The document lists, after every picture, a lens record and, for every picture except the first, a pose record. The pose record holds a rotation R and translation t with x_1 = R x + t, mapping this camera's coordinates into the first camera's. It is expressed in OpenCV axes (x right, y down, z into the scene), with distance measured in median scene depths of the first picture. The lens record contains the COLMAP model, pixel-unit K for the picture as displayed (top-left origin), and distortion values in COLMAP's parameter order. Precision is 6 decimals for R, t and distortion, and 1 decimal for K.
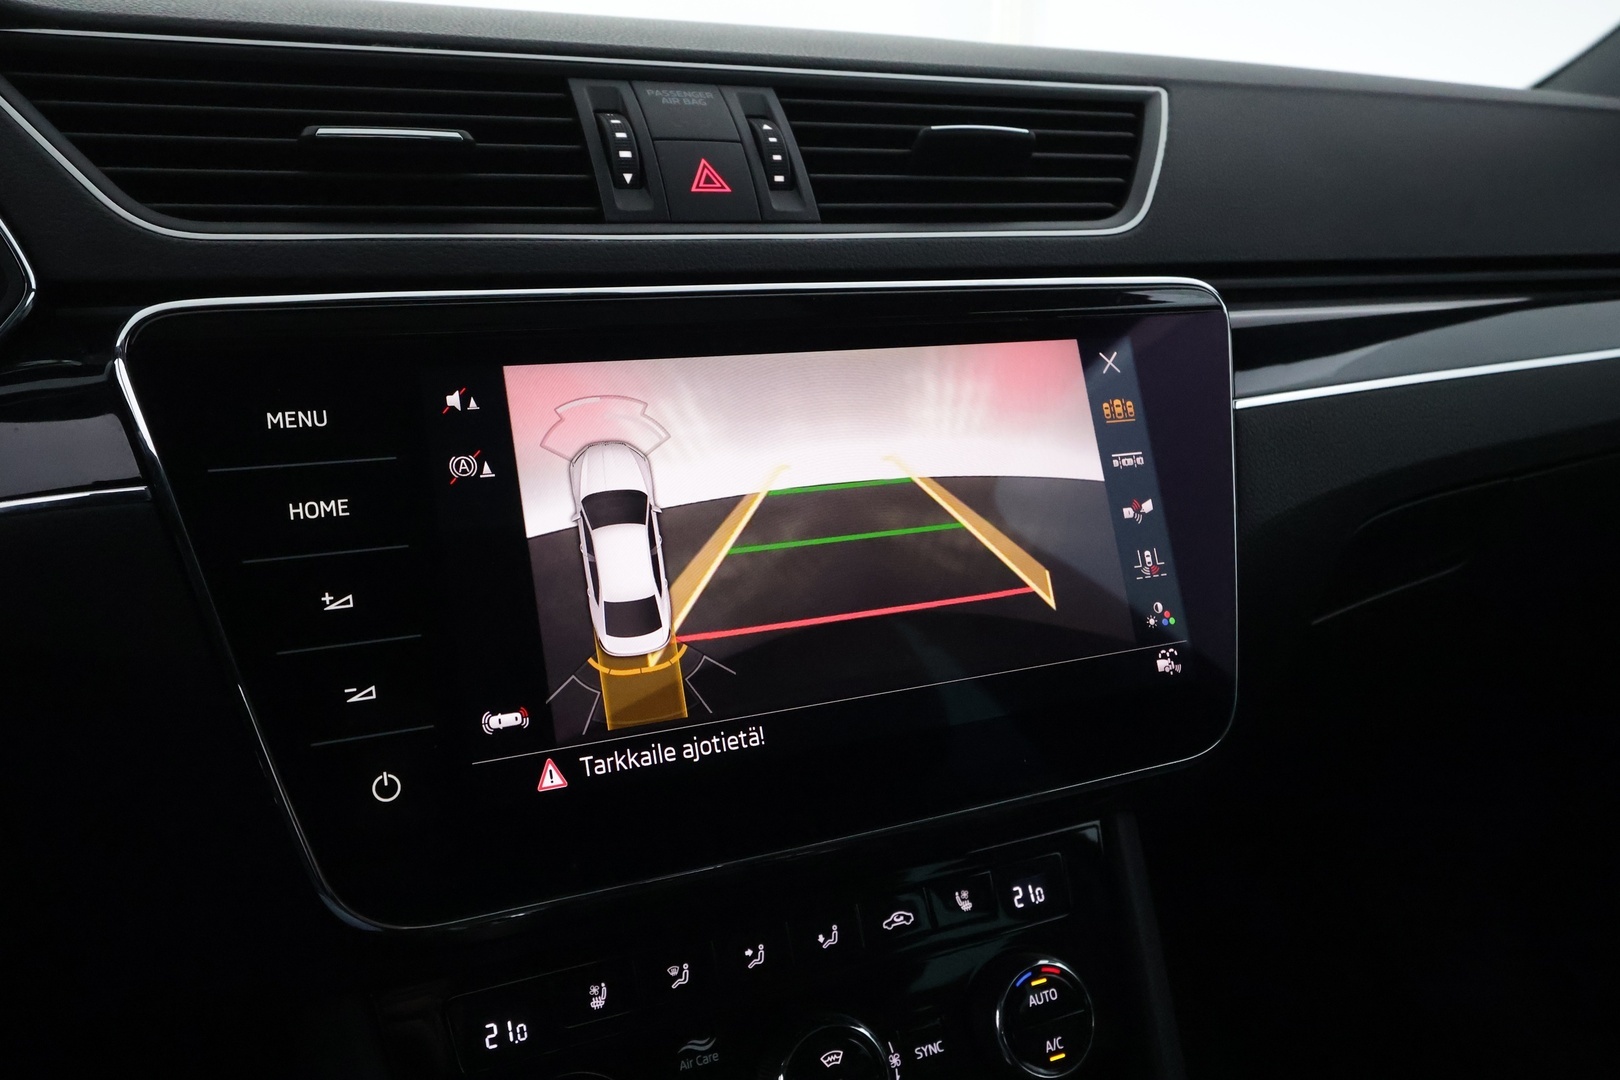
lens RADIAL K [[1260.4, 0, 810.9], [0, 1260.4, 547.0], [0, 0, 1]] dist [-0.005088, 0.004961]
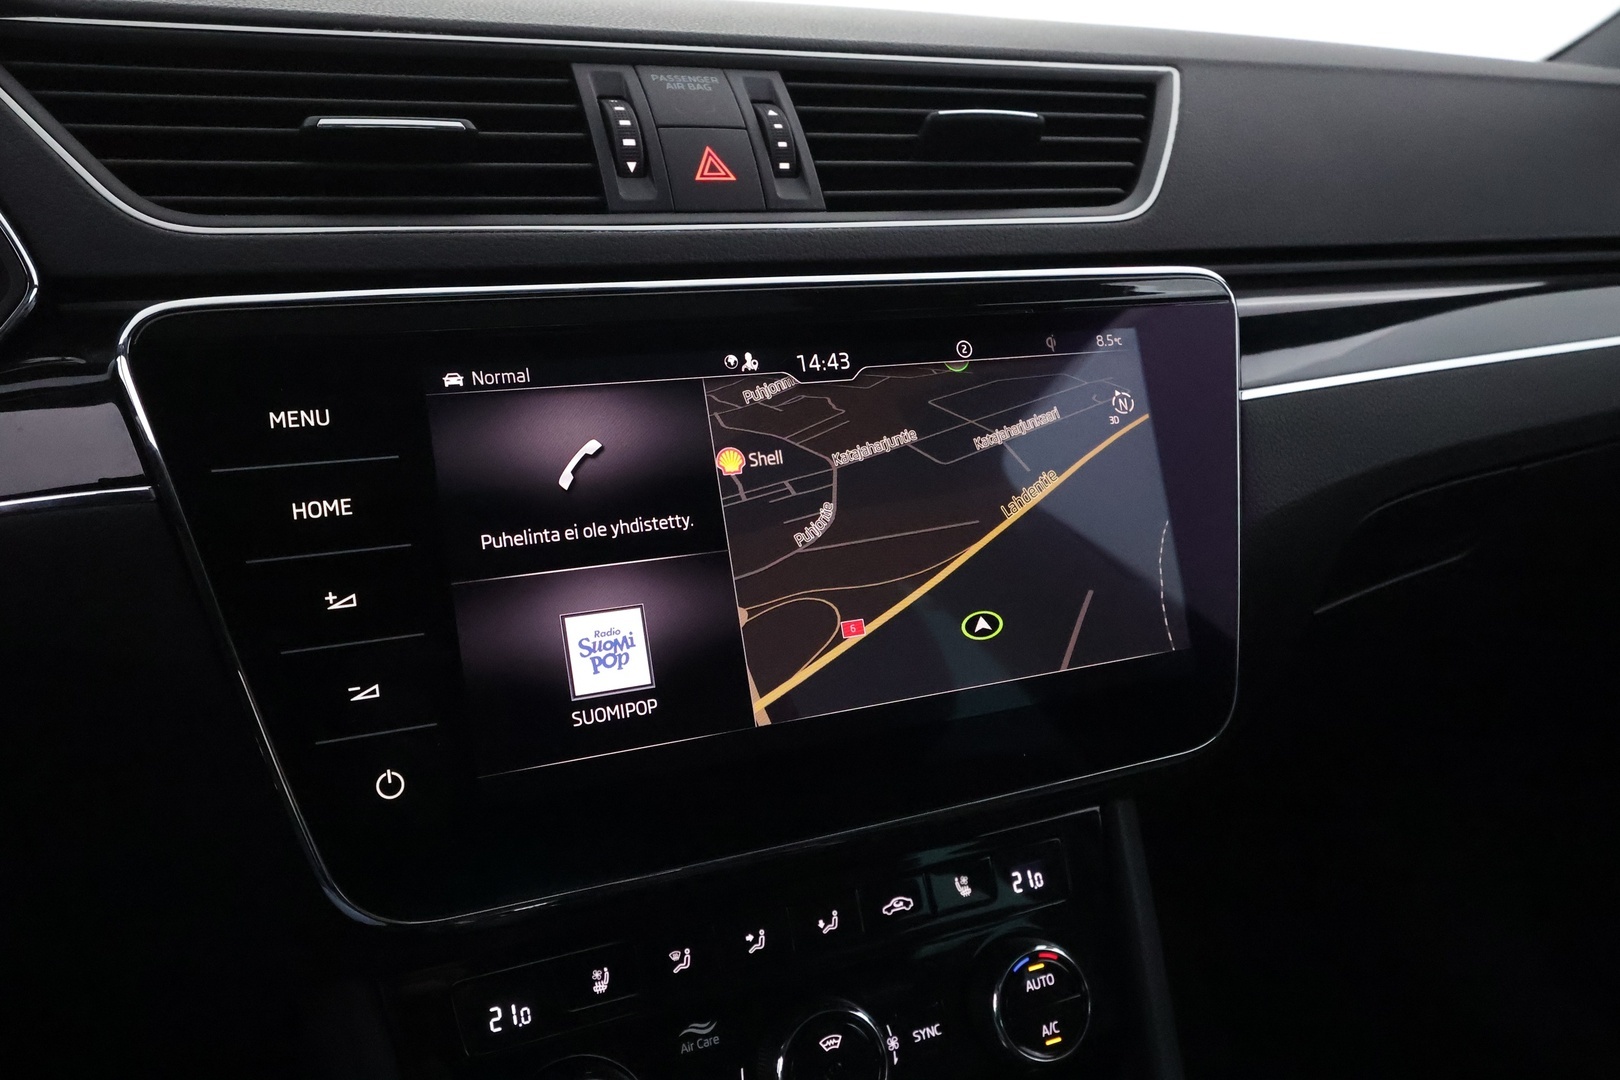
lens RADIAL K [[1260.4, 0, 812.4], [0, 1260.4, 545.1], [0, 0, 1]] dist [-0.005088, 0.004961]
pose [[0.999951, 0.006864, -0.007140, 0.006284], [-0.006612, 0.999371, 0.034842, -0.029339], [0.007375, -0.034793, 0.999367, -0.002014]]
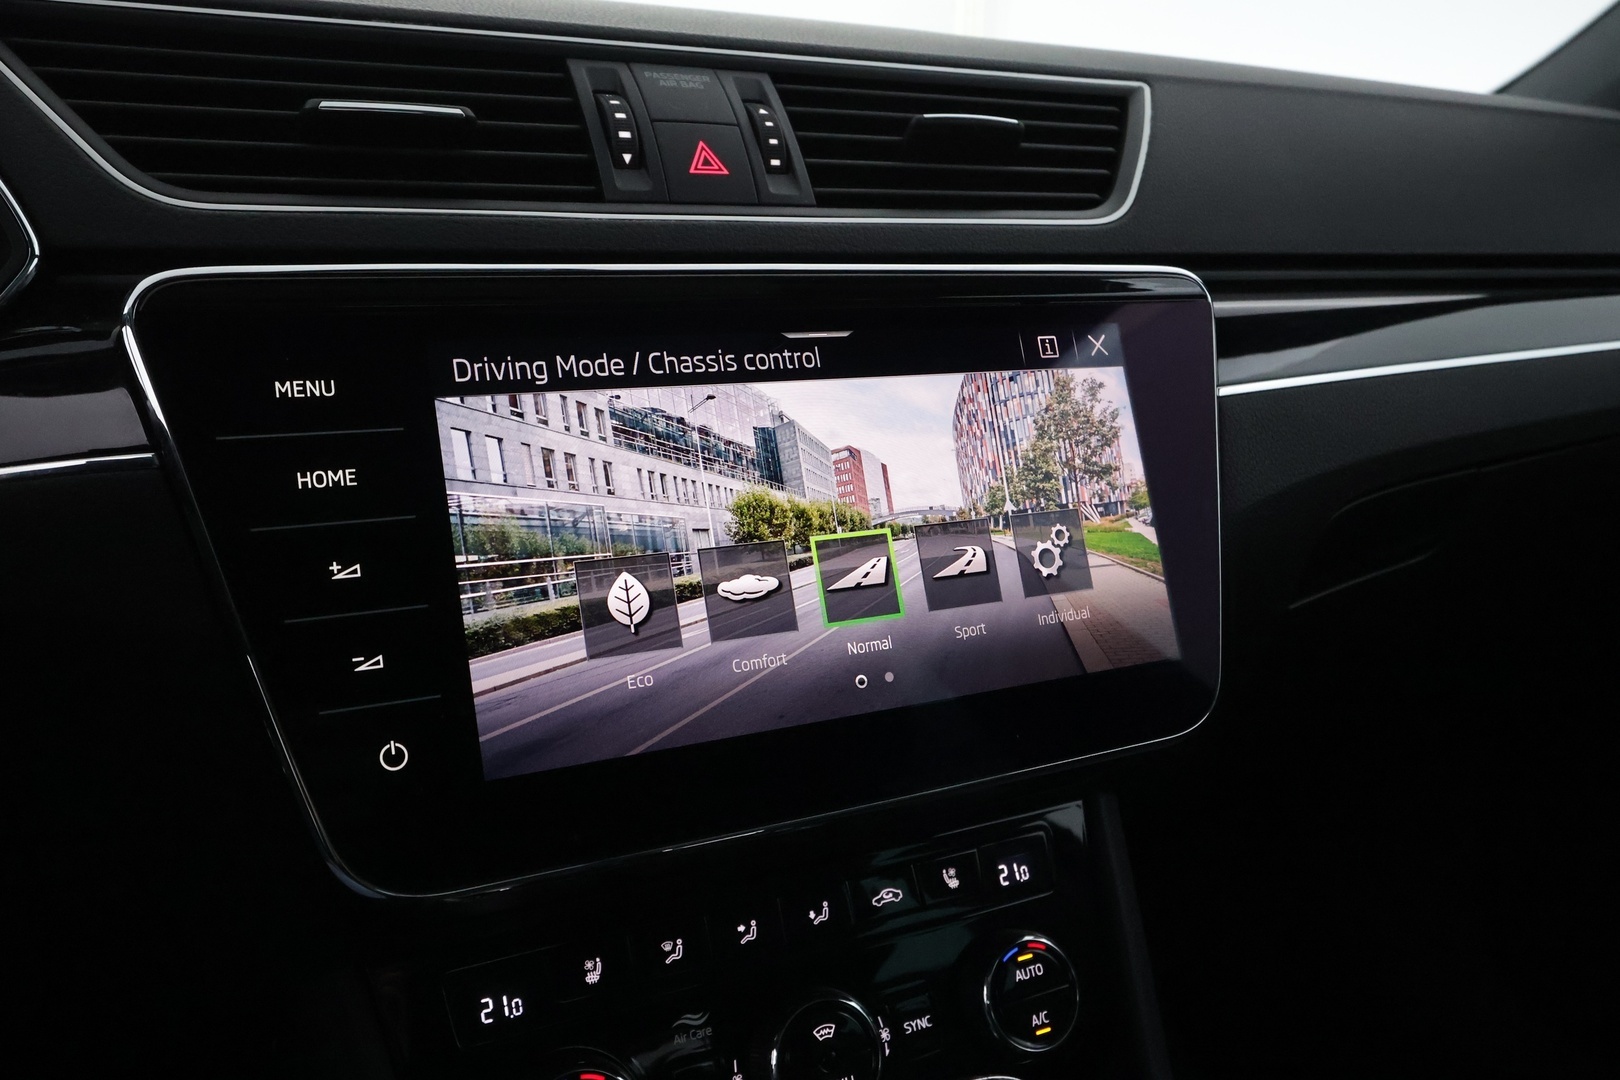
lens RADIAL K [[1260.4, 0, 810.5], [0, 1260.4, 543.8], [0, 0, 1]] dist [-0.005088, 0.004961]
pose [[0.999344, 0.007055, 0.035520, -0.031746], [-0.006954, 0.999971, -0.002973, 0.016801], [-0.035540, 0.002724, 0.999365, -0.010275]]
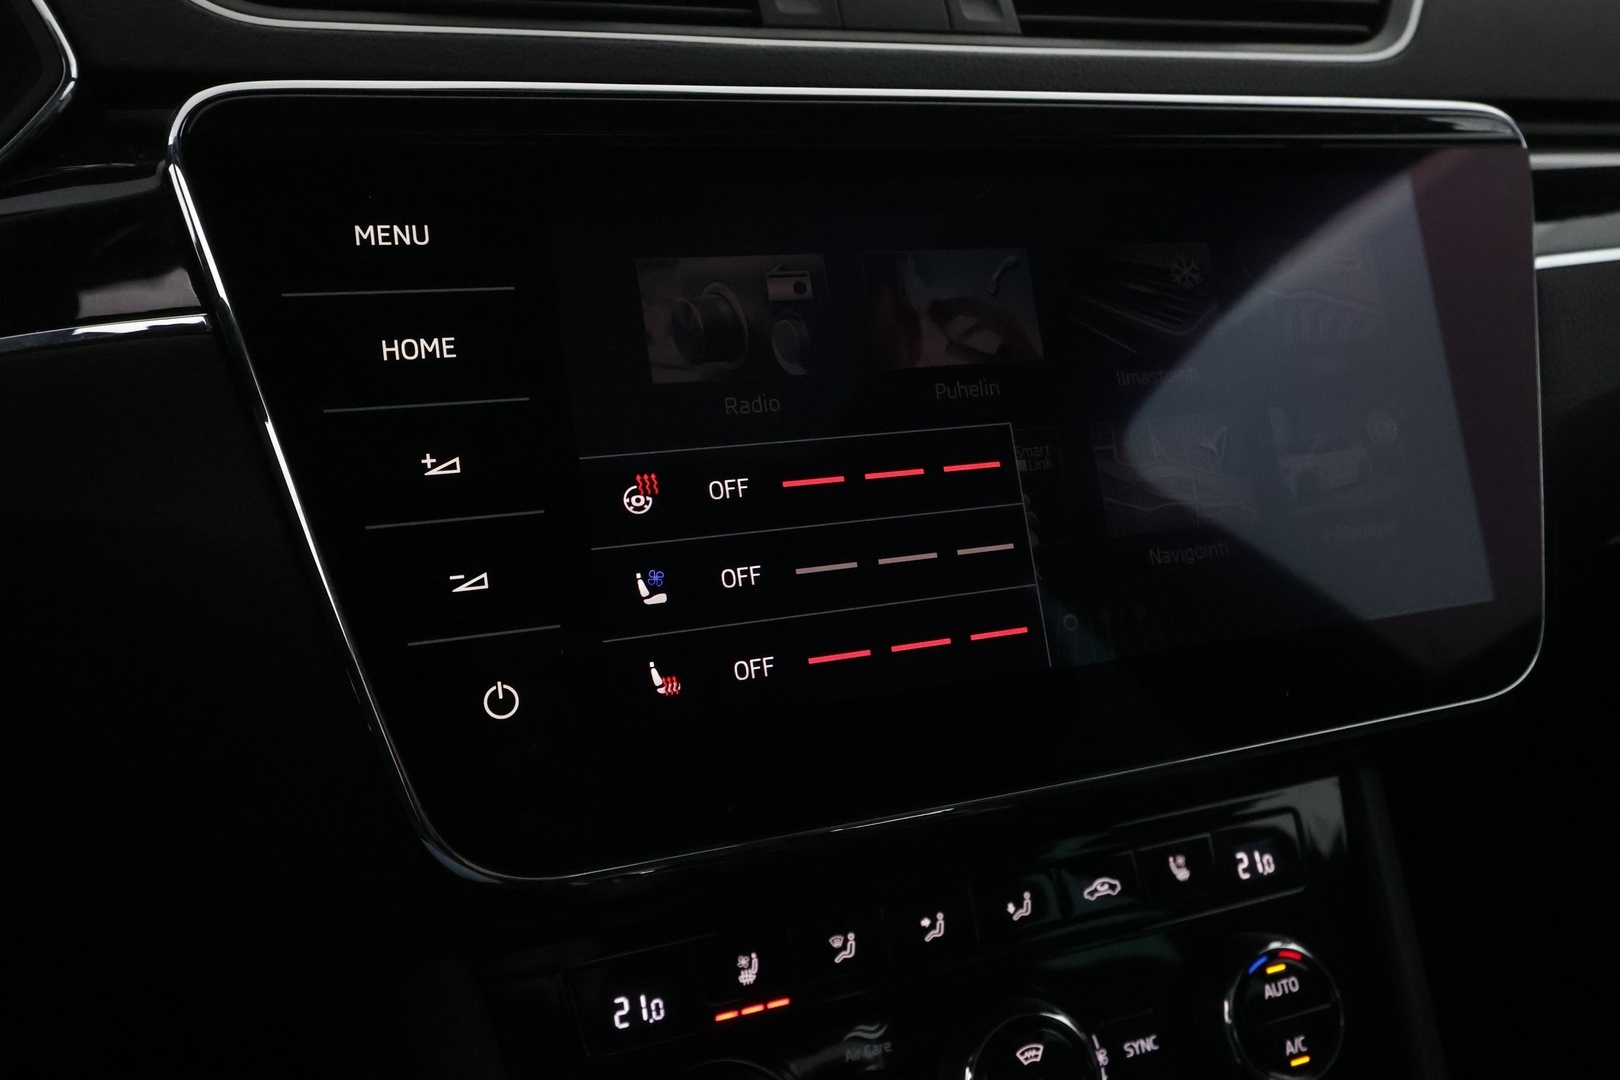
lens RADIAL K [[1260.4, 0, 813.5], [0, 1260.4, 542.9], [0, 0, 1]] dist [-0.005088, 0.004961]
pose [[0.997265, 0.011019, -0.073079, -0.064838], [-0.009298, 0.999672, 0.023854, 0.053619], [0.073318, -0.023109, 0.997041, 0.174690]]
